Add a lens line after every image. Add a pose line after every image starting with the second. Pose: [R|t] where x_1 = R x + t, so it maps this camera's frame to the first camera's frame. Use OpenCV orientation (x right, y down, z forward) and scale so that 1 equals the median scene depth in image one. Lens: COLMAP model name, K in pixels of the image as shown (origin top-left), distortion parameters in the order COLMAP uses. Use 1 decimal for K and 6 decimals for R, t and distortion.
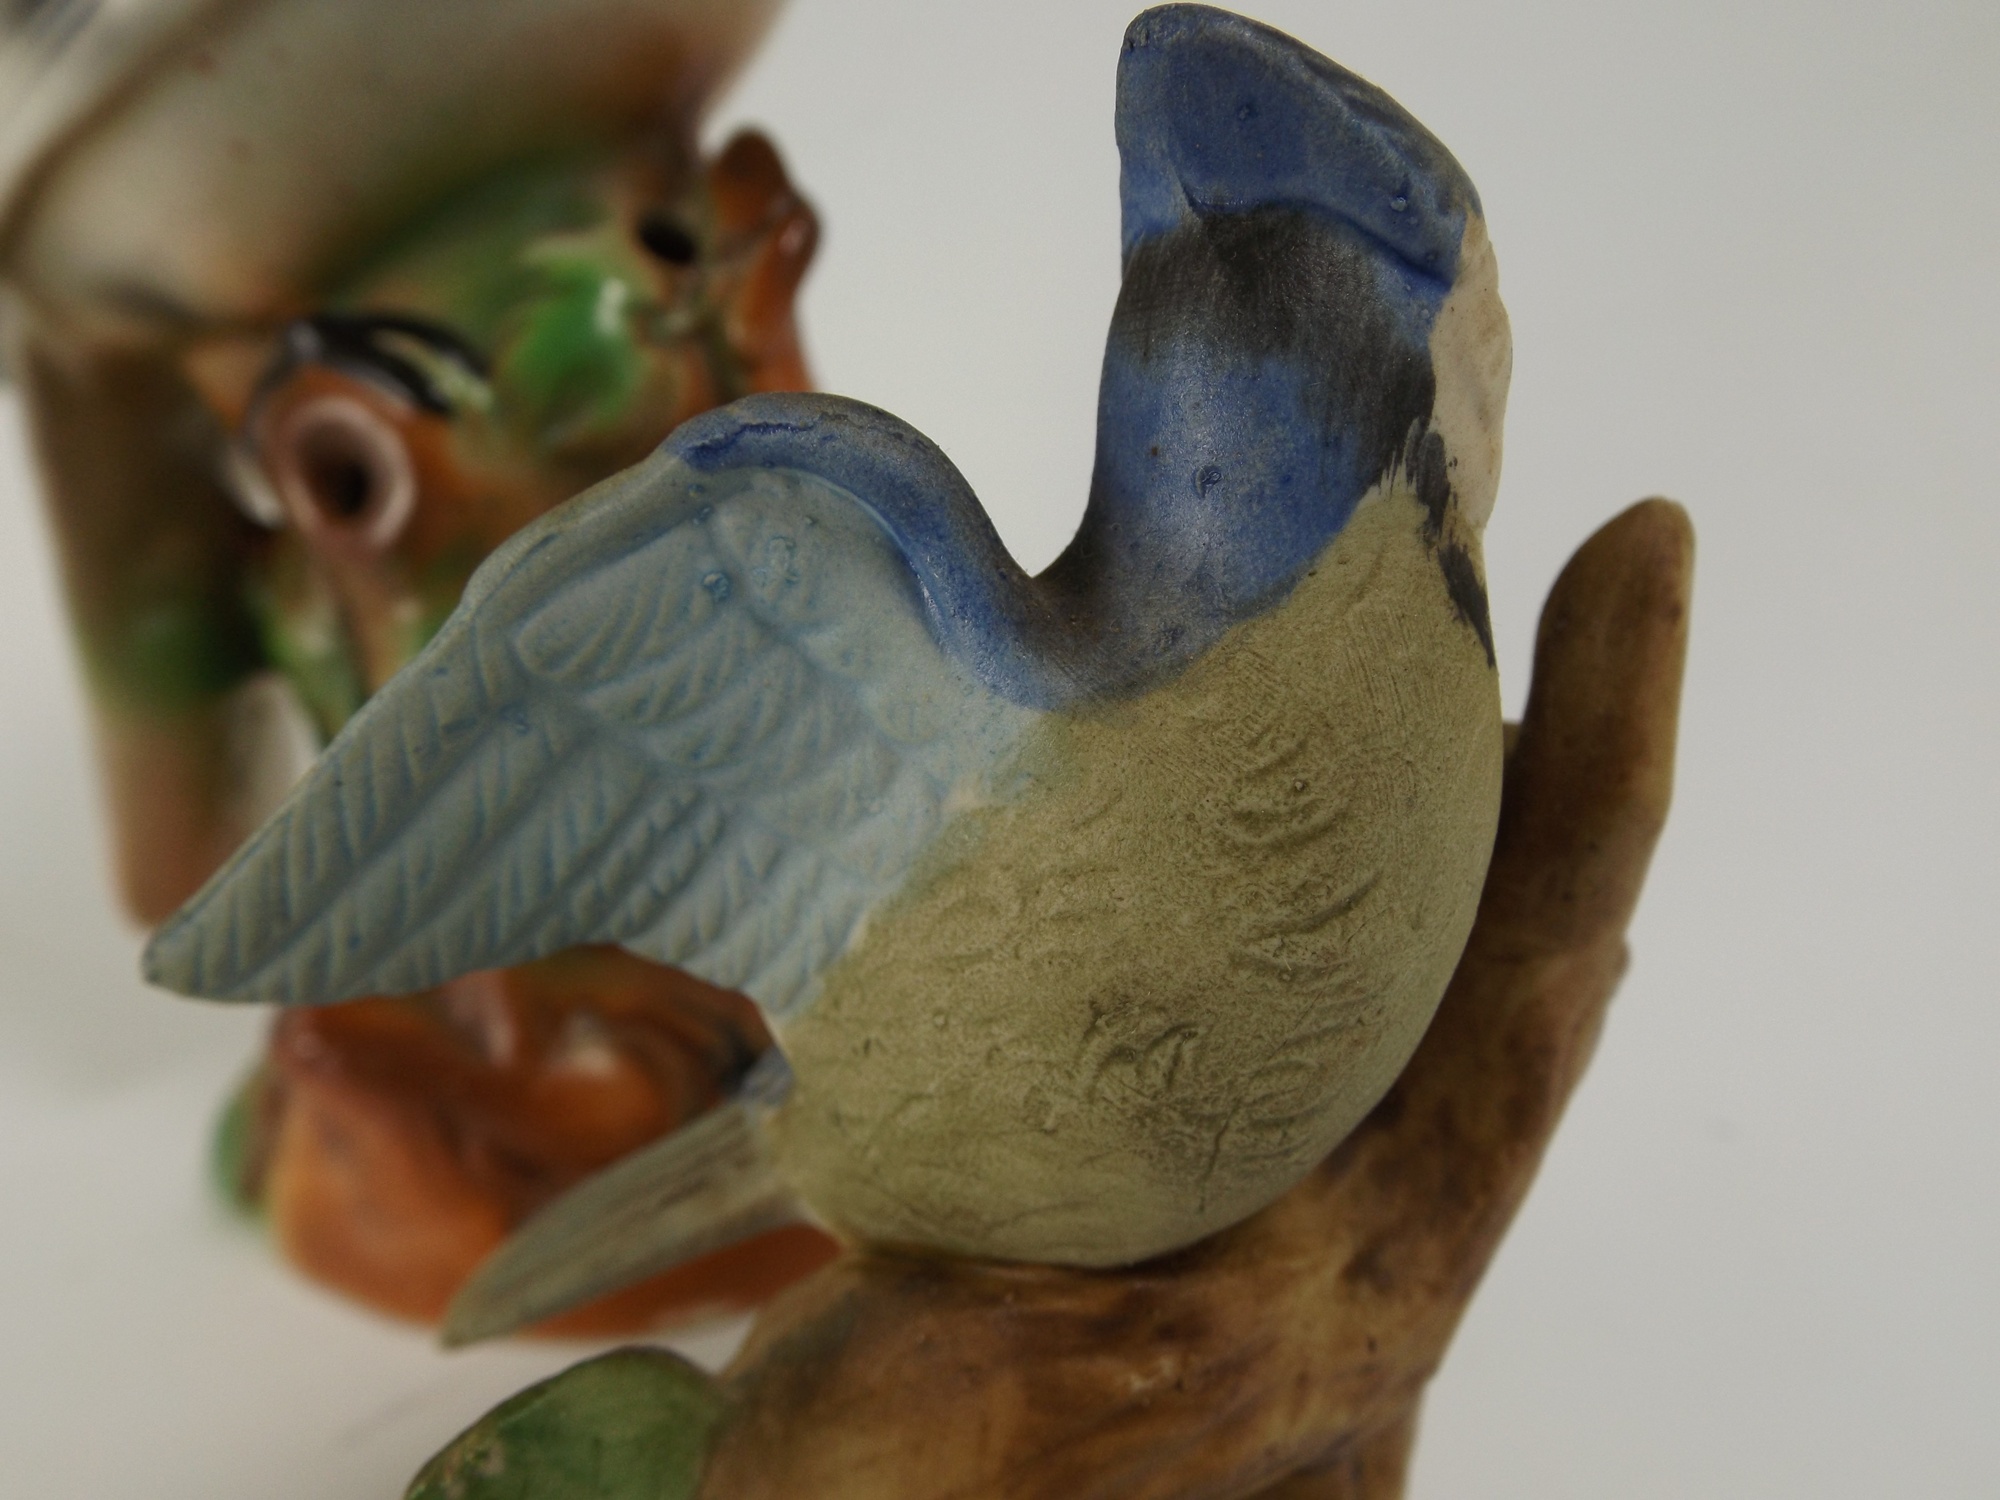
lens RADIAL K [[1404.1, 0, 1000.0], [0, 1404.1, 750.0], [0, 0, 1]] dist [0.006944, -0.000117]
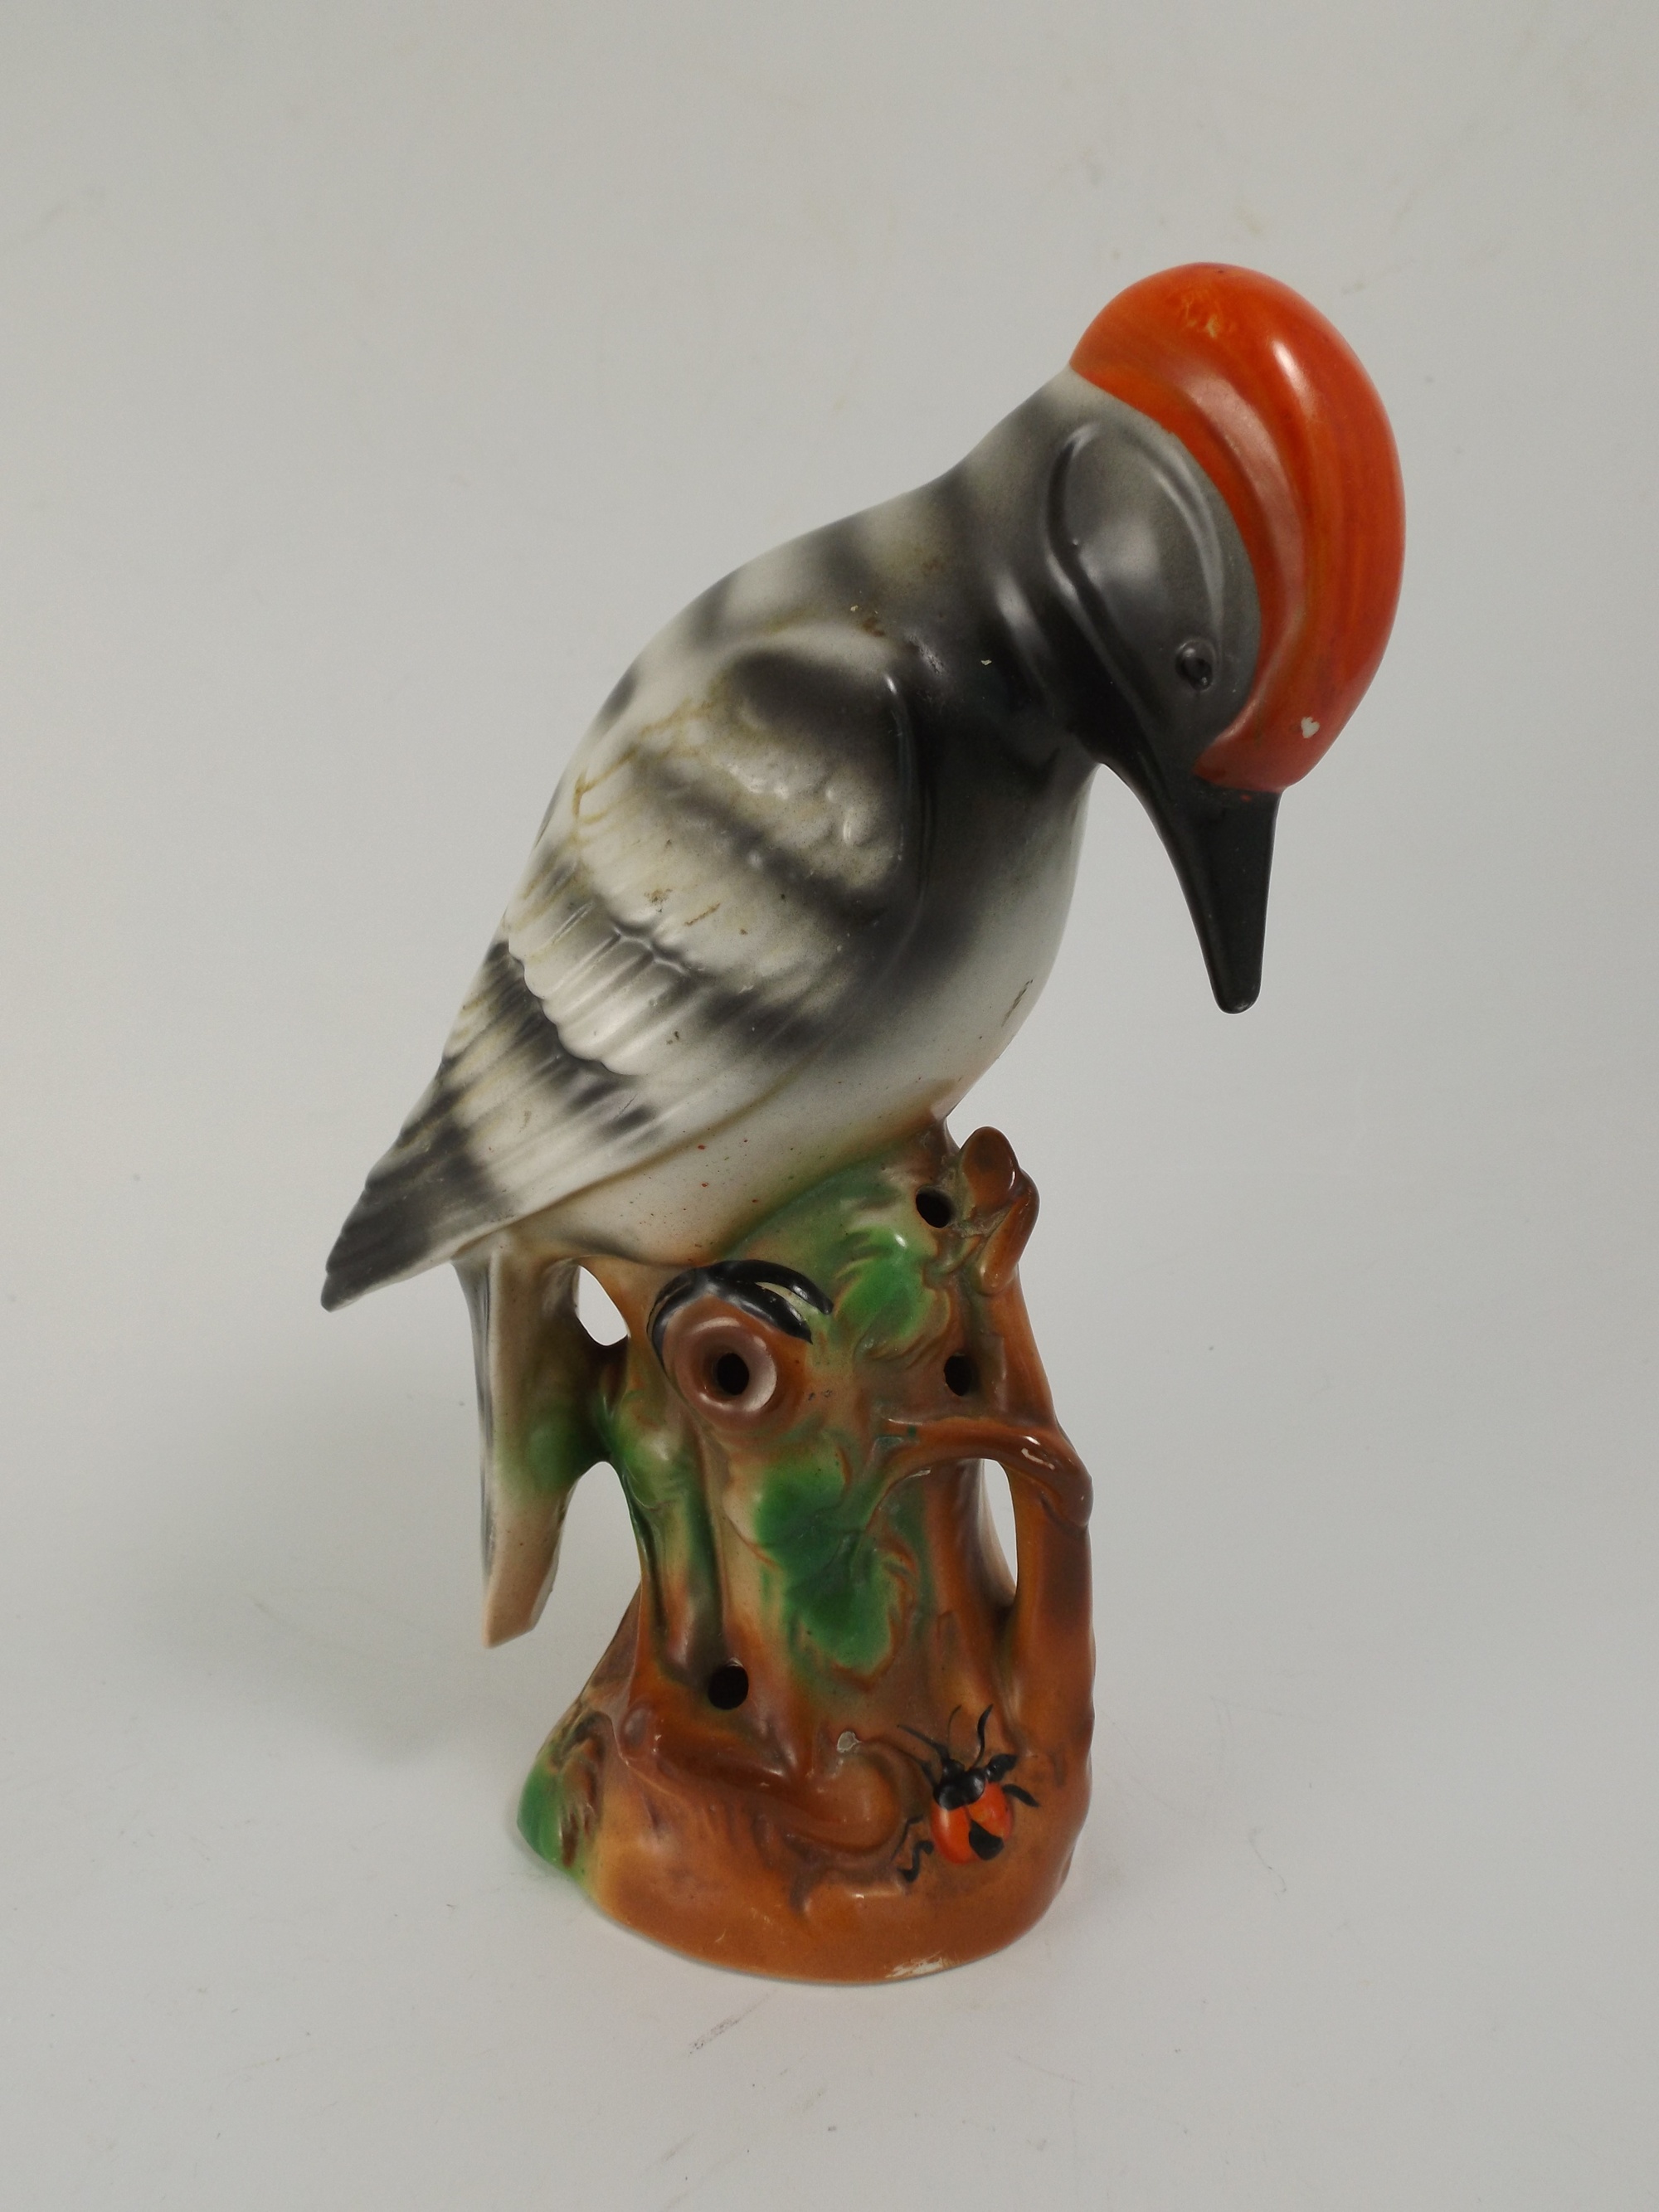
lens RADIAL K [[1553.0, 0, 829.5], [0, 1553.0, 1106.0], [0, 0, 1]] dist [0.006944, -0.000117]
pose [[0.998567, 0.026288, -0.046605, -0.275513], [-0.031974, 0.991540, -0.125804, -0.257651], [0.042903, 0.127114, 0.990960, -0.665692]]
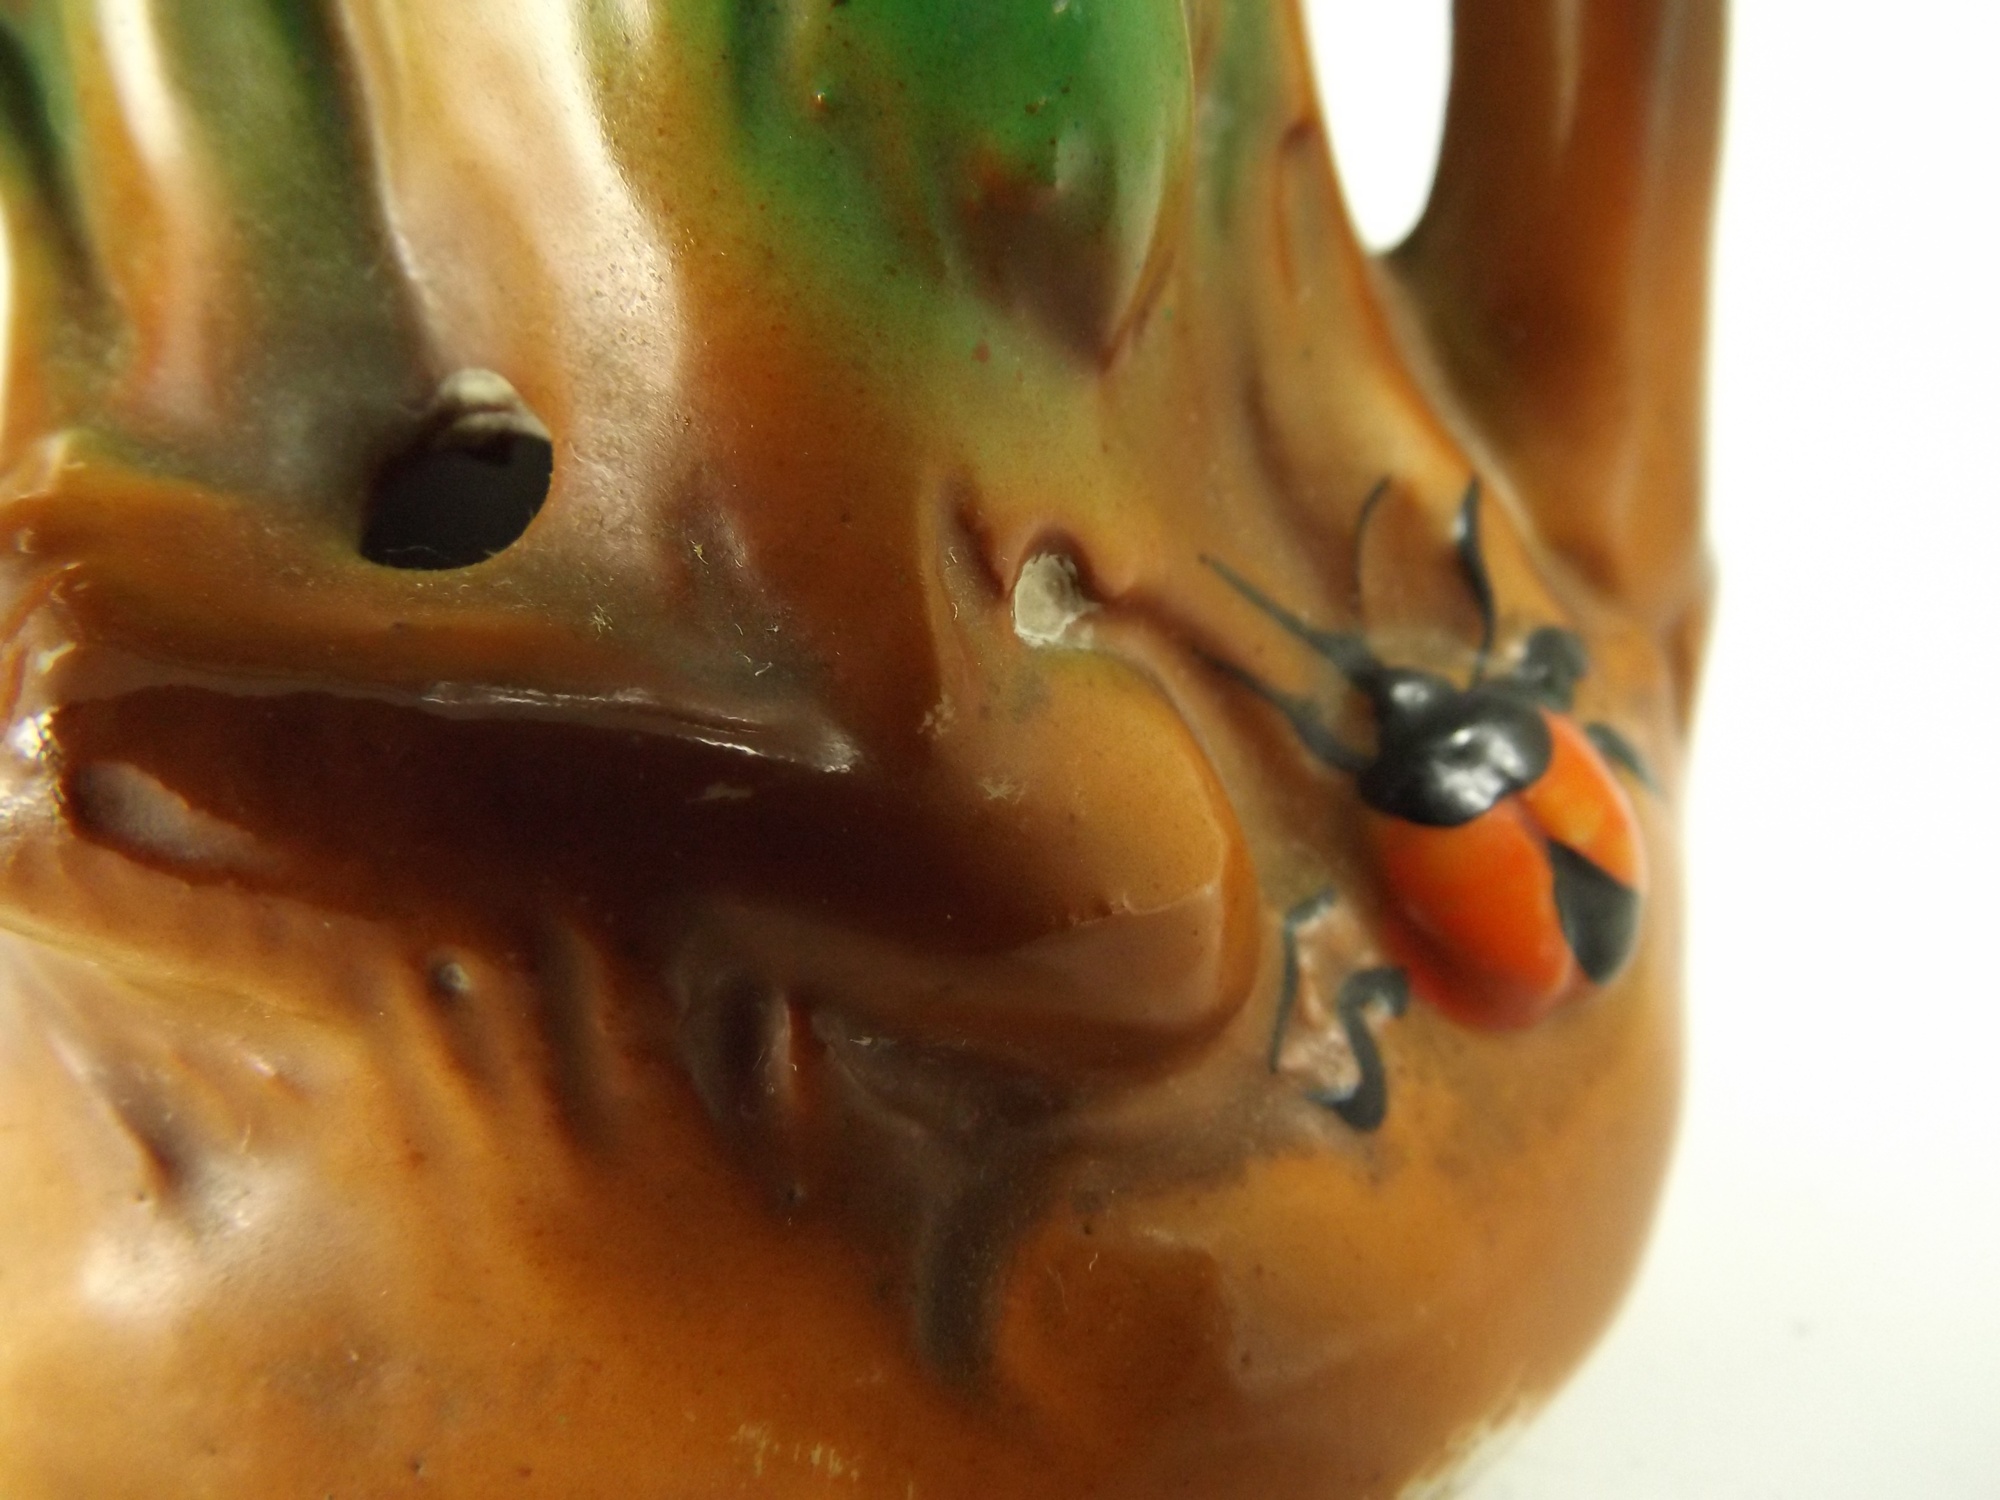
lens RADIAL K [[1404.1, 0, 1000.0], [0, 1404.1, 750.0], [0, 0, 1]] dist [0.006944, -0.000117]
pose [[0.953465, -0.115091, 0.278674, -0.425397], [0.132947, 0.990056, -0.045978, 0.255644], [-0.270611, 0.080887, 0.959285, 0.751515]]
